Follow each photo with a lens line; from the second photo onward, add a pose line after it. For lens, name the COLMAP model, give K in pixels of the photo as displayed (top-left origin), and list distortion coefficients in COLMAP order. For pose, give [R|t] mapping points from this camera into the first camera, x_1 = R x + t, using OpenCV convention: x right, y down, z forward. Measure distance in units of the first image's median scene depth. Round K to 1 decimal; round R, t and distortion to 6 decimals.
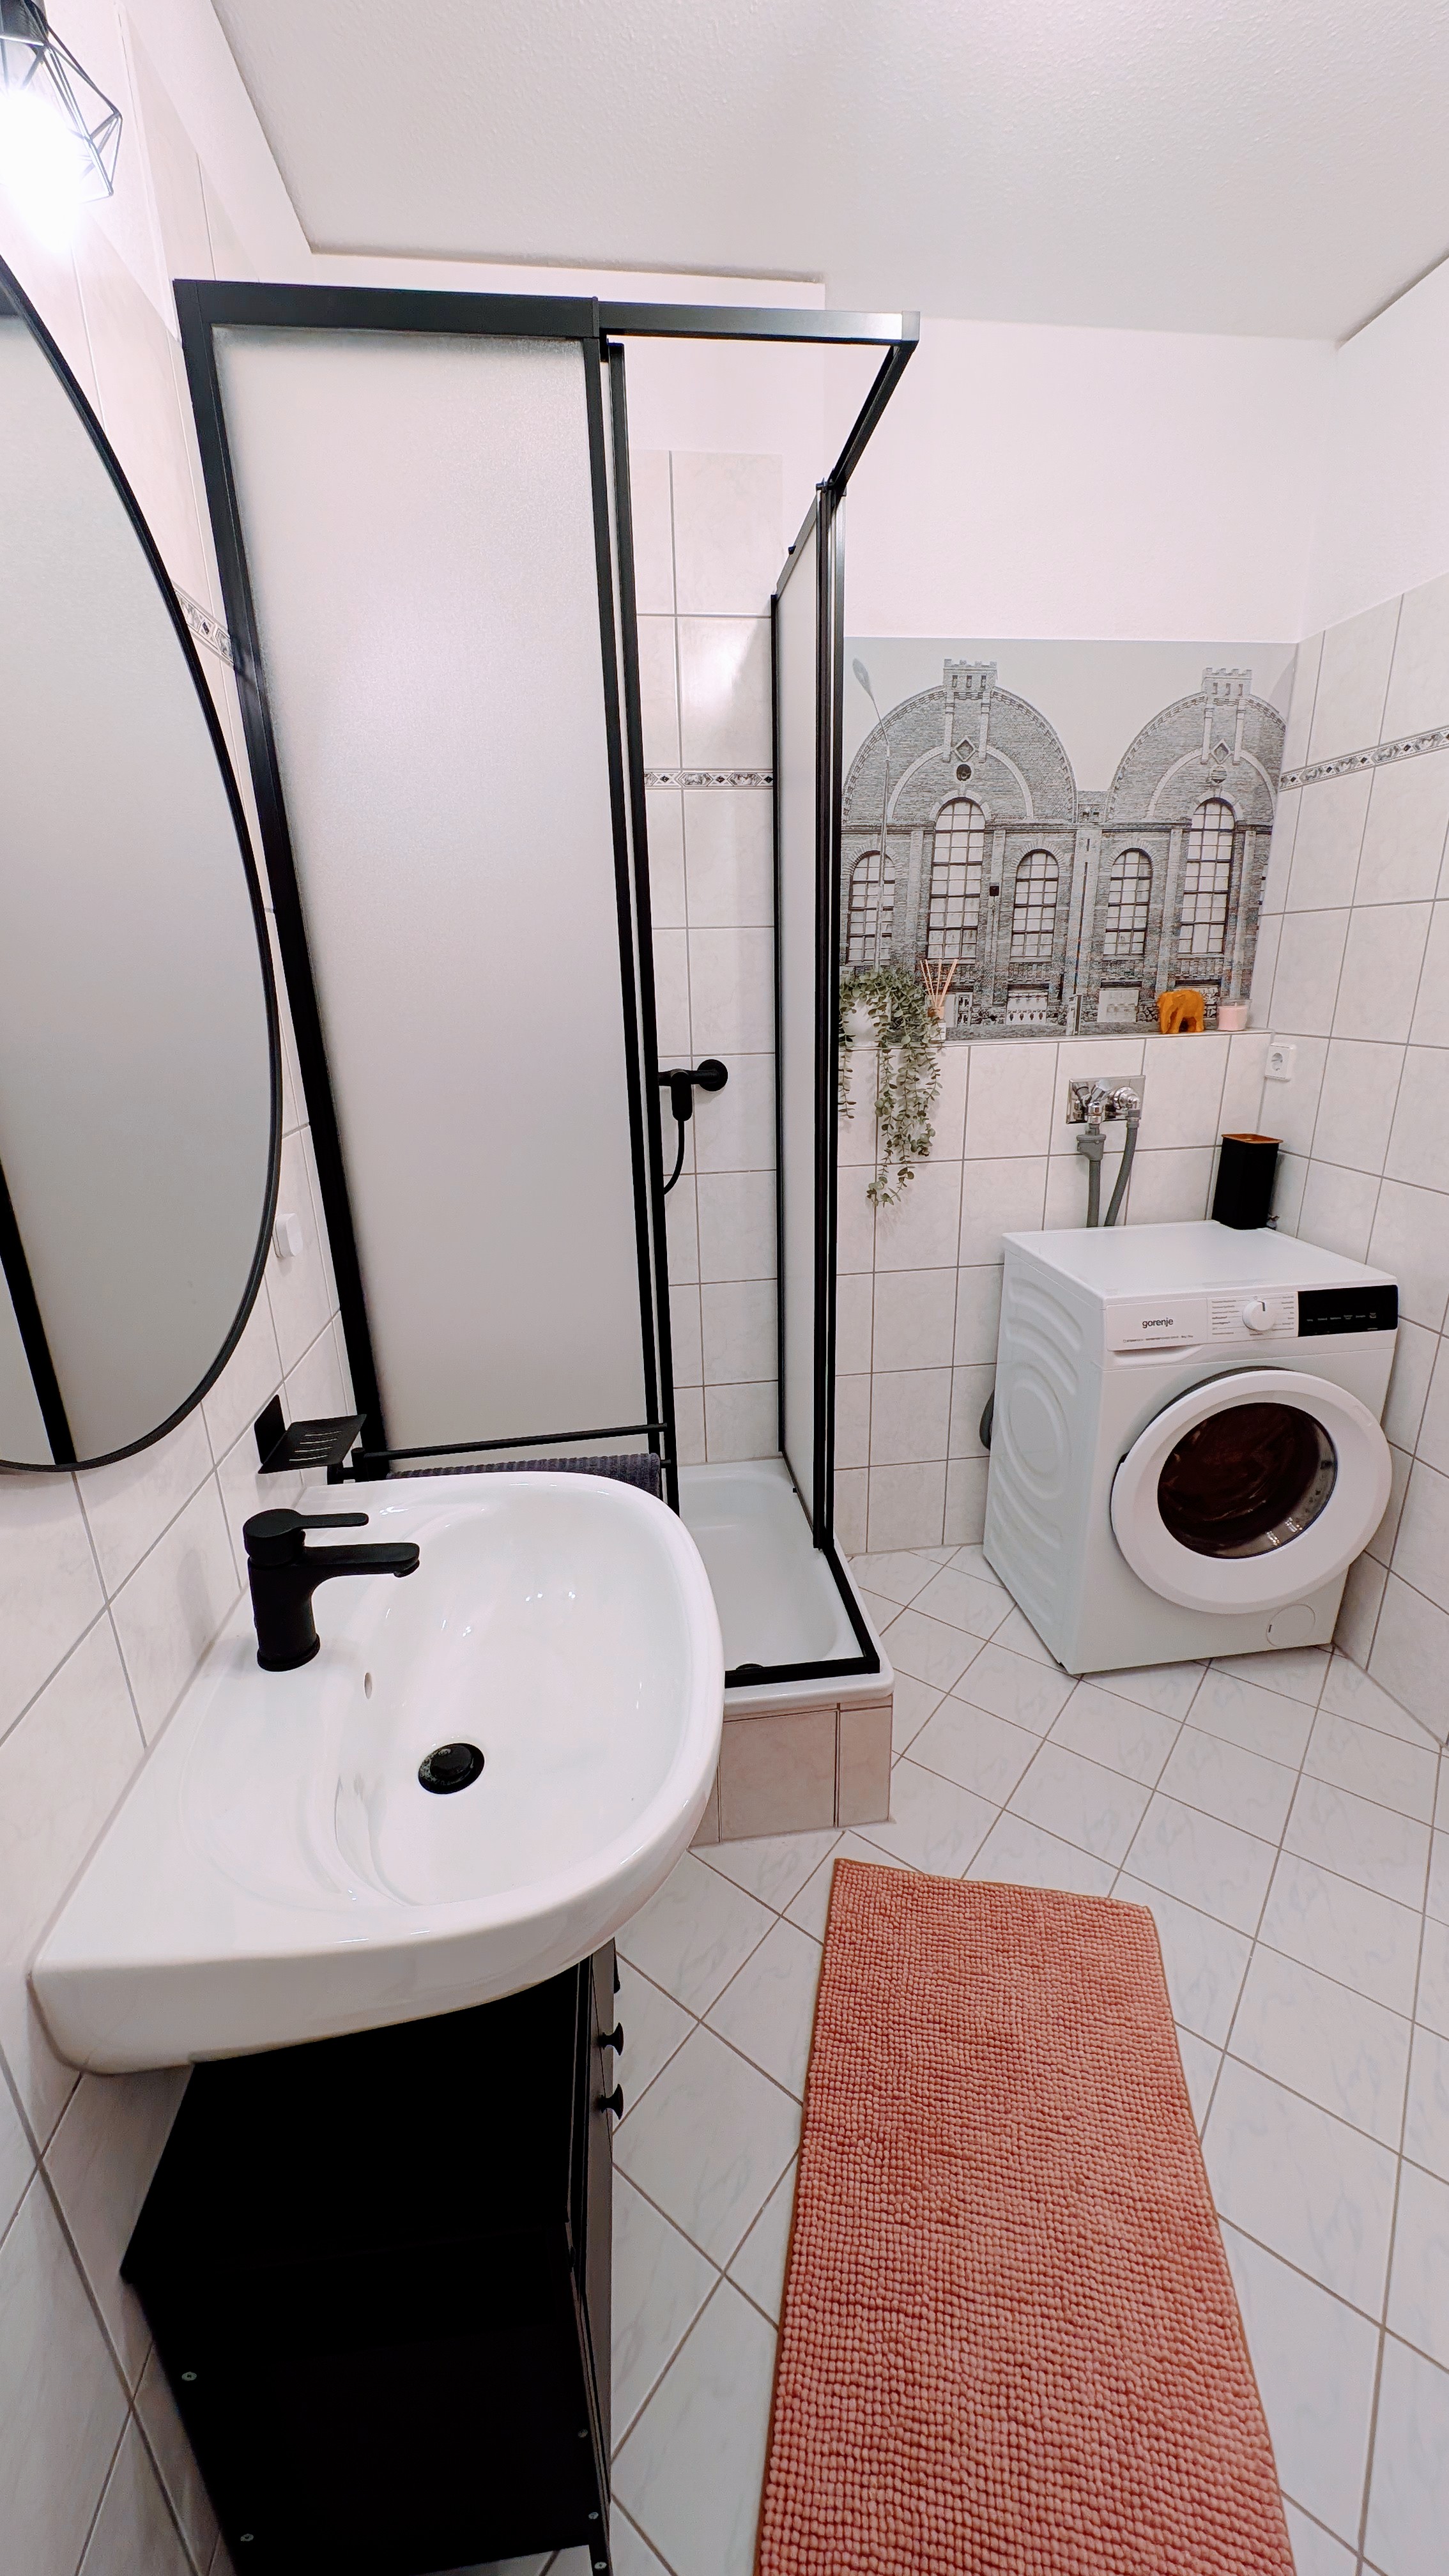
lens RADIAL K [[975.0, 0, 724.5], [0, 975.0, 1288.0], [0, 0, 1]] dist [-0.000069, -0.000006]
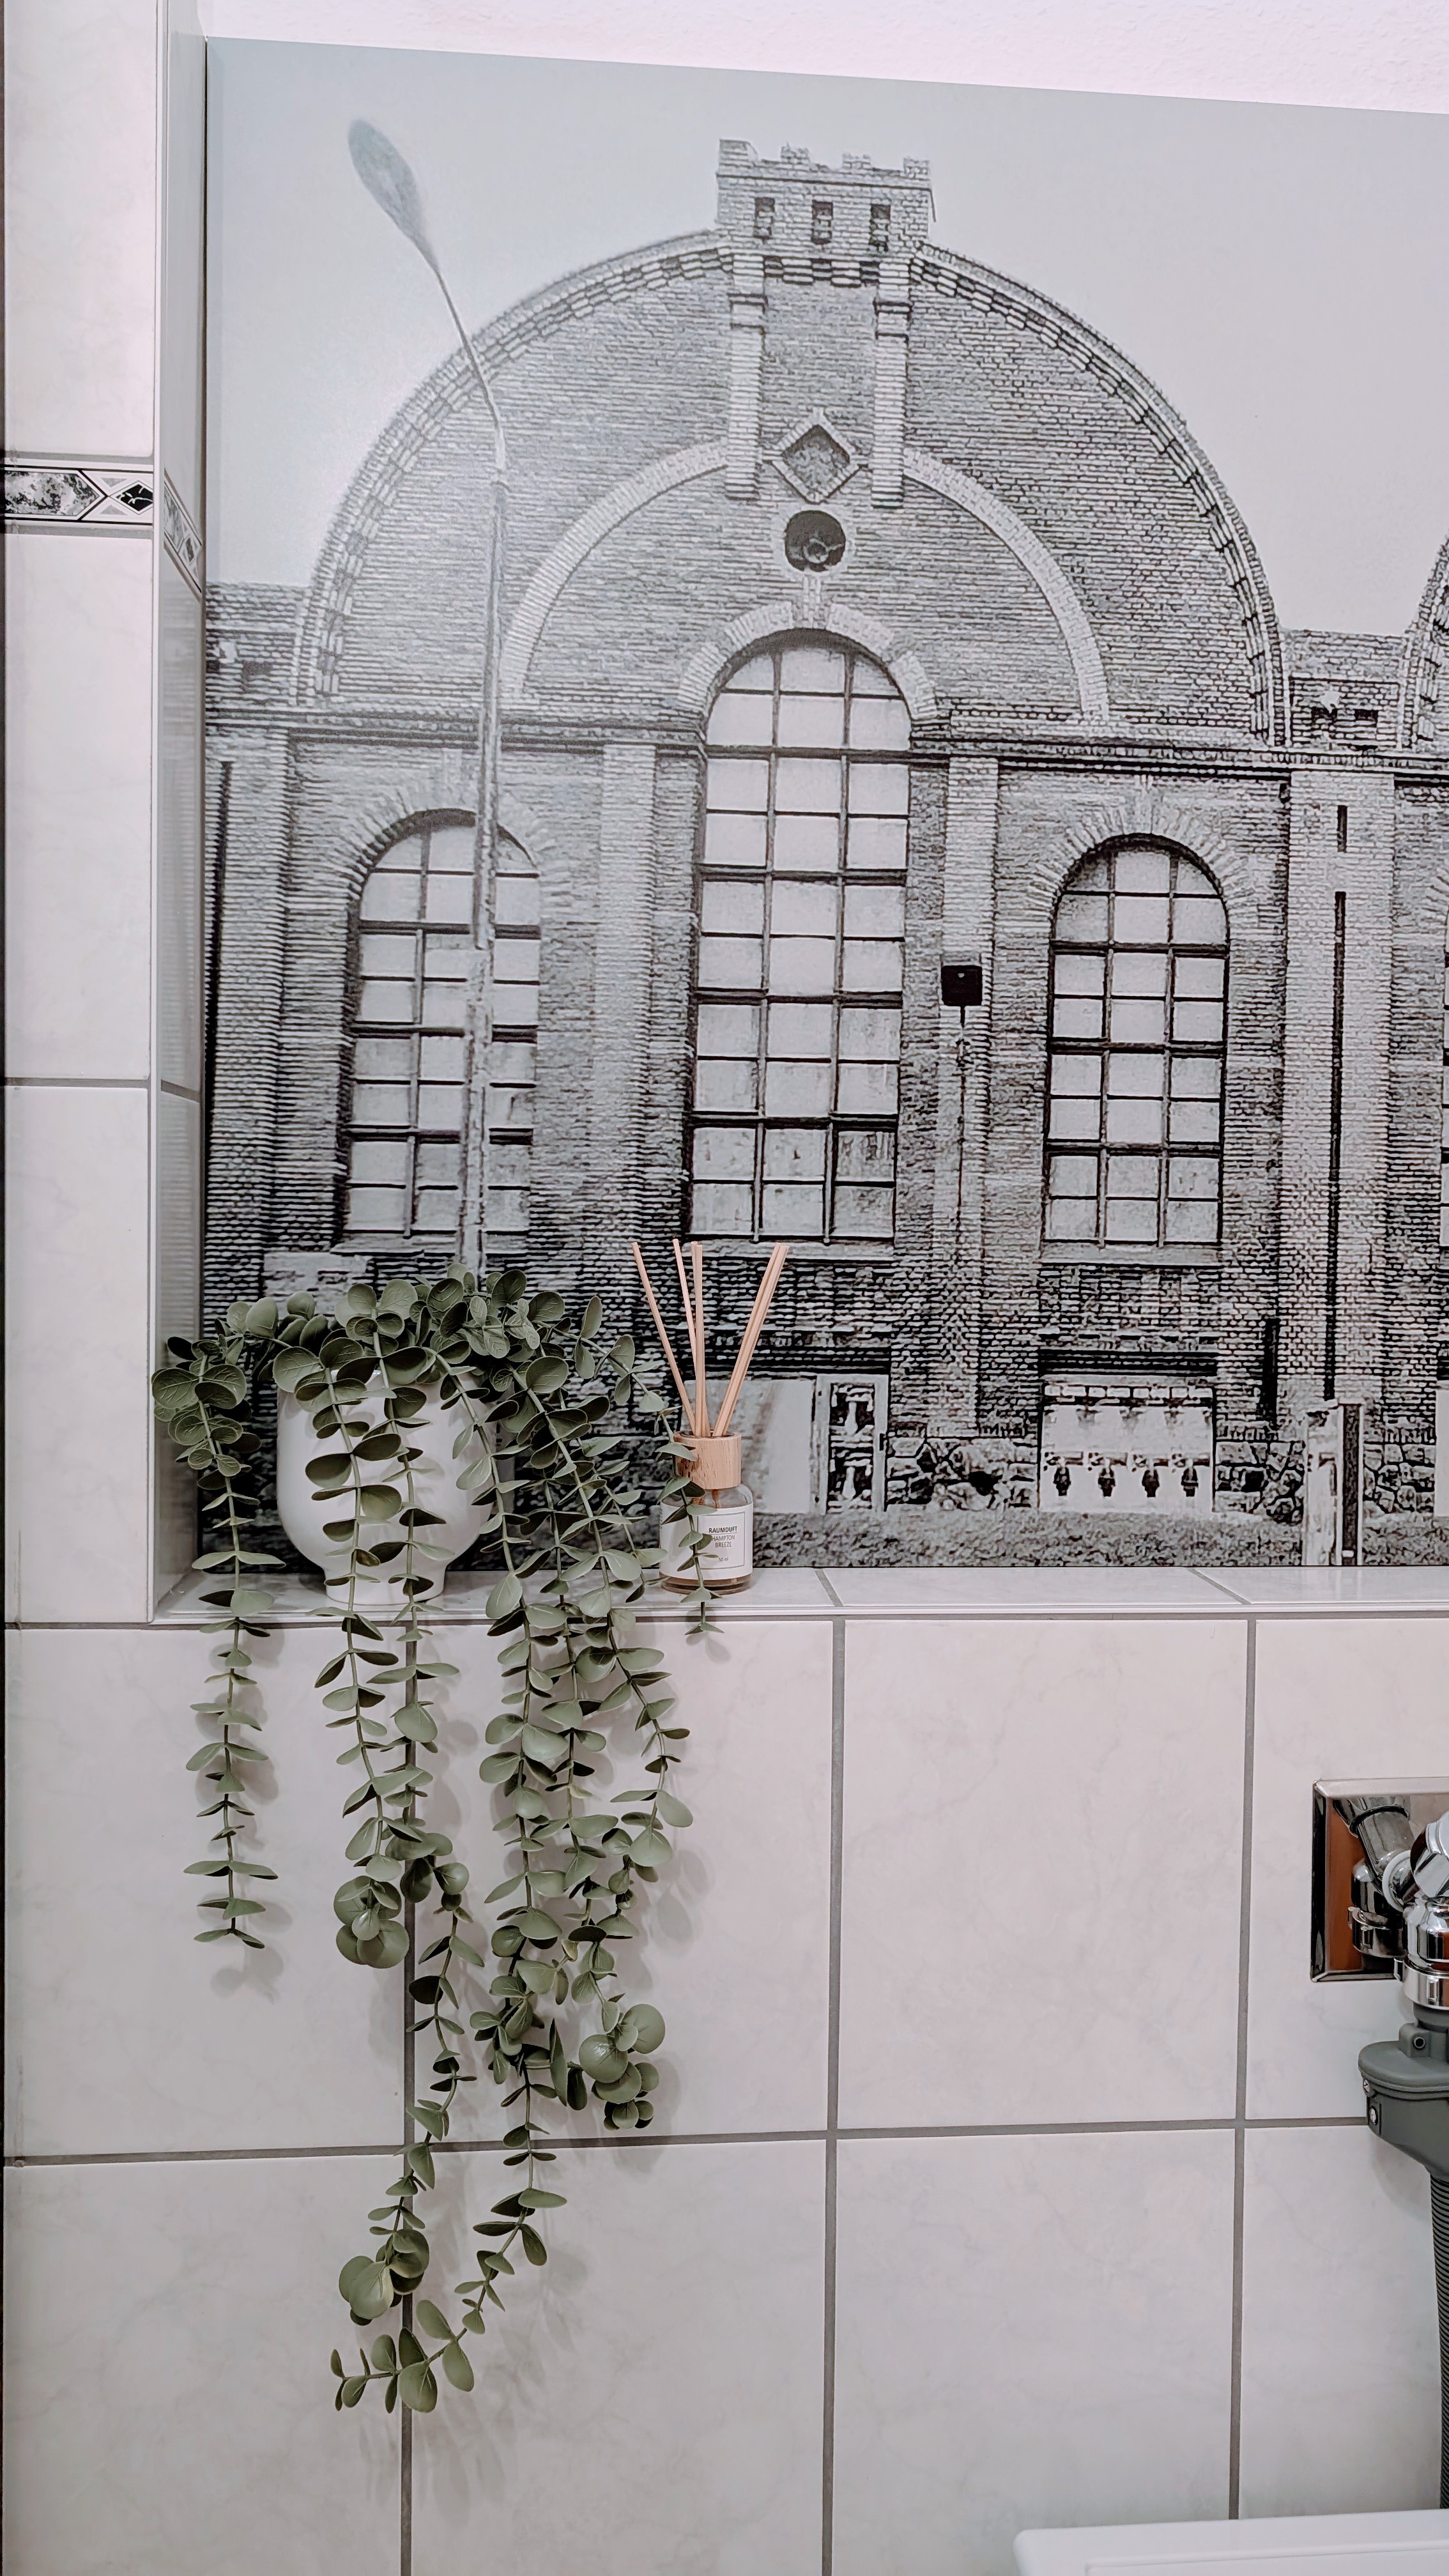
lens RADIAL K [[1864.2, 0, 724.5], [0, 1864.2, 1288.0], [0, 0, 1]] dist [0.098219, -0.195882]
pose [[0.998127, 0.036115, -0.049375, 0.243826], [-0.049588, 0.950307, -0.307338, -0.186605], [0.035822, 0.309211, 0.950319, 0.573926]]
